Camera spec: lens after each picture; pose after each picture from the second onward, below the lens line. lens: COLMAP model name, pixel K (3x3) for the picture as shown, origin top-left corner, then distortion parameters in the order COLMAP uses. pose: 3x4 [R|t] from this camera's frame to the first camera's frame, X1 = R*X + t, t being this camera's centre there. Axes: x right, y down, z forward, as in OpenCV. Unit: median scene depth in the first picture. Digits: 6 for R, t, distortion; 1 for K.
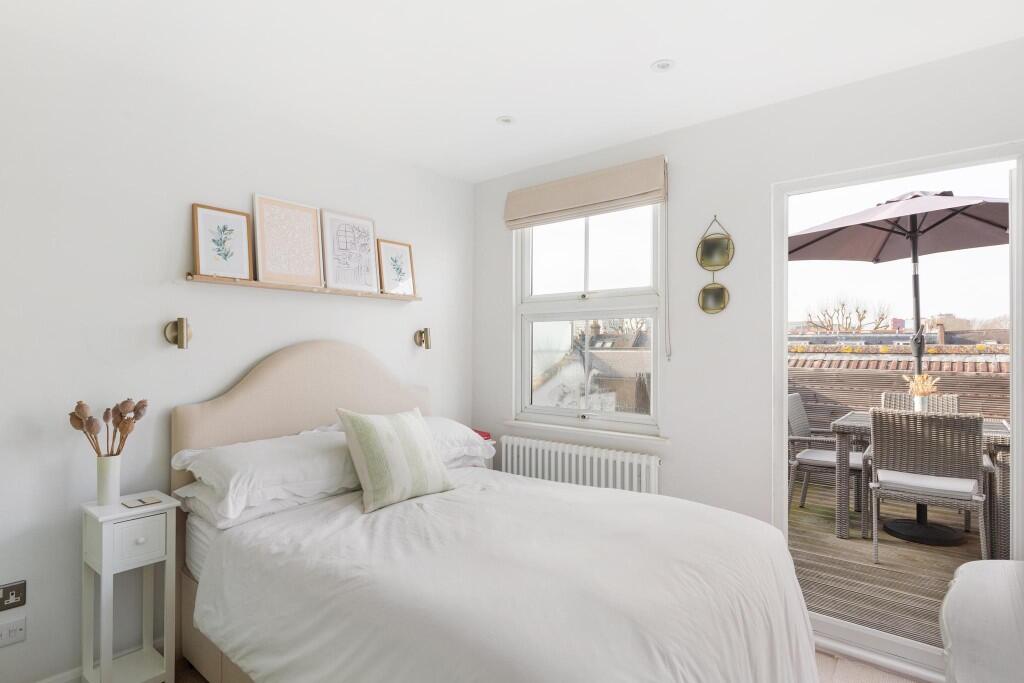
lens RADIAL K [[546.7, 0, 513.0], [0, 546.7, 345.2], [0, 0, 1]] dist [0.004830, 0.000383]
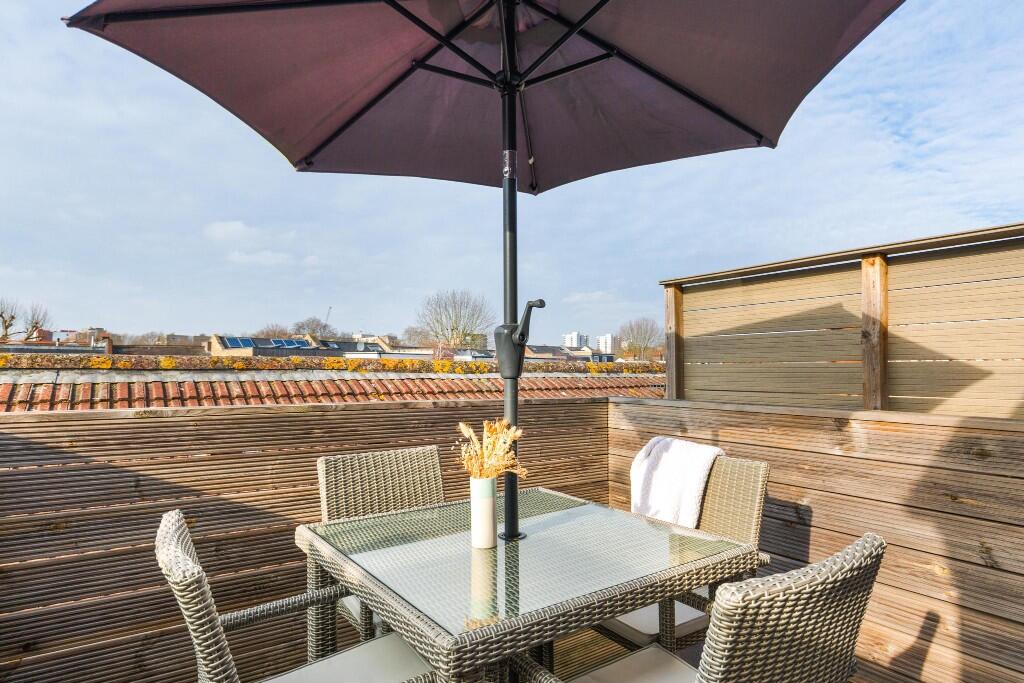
lens RADIAL K [[578.8, 0, 511.4], [0, 578.8, 343.6], [0, 0, 1]] dist [-0.000847, -0.000033]
pose [[0.264761, 0.035351, 0.963666, 0.138365], [-0.006251, 0.999370, -0.034943, 0.005163], [-0.964294, 0.003228, 0.264815, 0.383270]]
